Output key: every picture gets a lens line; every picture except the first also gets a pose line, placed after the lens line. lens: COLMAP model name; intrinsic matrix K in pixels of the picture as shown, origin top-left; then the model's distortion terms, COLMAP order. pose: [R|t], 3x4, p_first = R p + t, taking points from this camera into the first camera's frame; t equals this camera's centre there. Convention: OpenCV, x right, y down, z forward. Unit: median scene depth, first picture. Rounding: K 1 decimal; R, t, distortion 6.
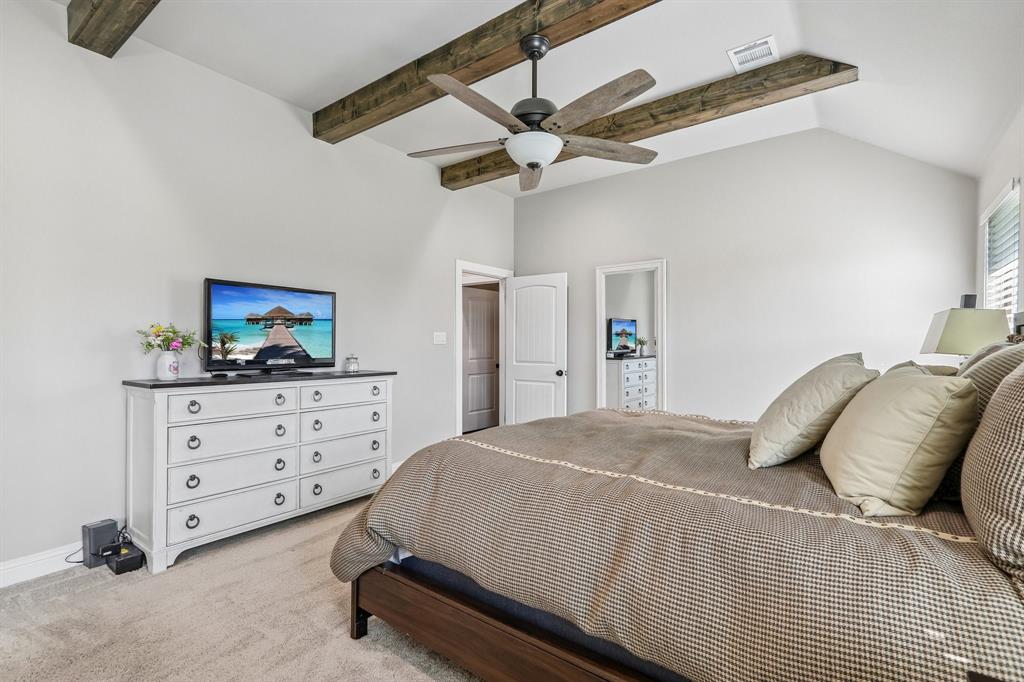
lens RADIAL K [[475.3, 0, 514.0], [0, 475.3, 341.6], [0, 0, 1]] dist [-0.016054, 0.003233]
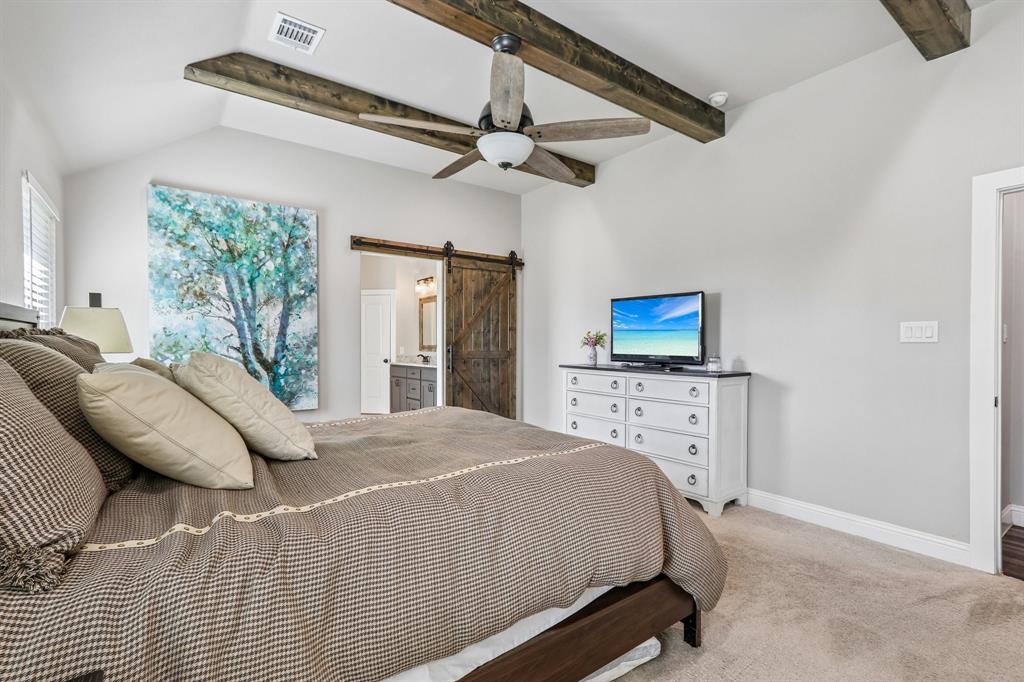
lens RADIAL K [[475.3, 0, 517.3], [0, 475.3, 345.1], [0, 0, 1]] dist [-0.016054, 0.003233]
pose [[-0.287158, 0.001130, -0.957883, 0.791322], [0.002433, 0.999997, 0.000450, 0.010538], [0.957880, -0.002201, -0.287160, 1.044741]]
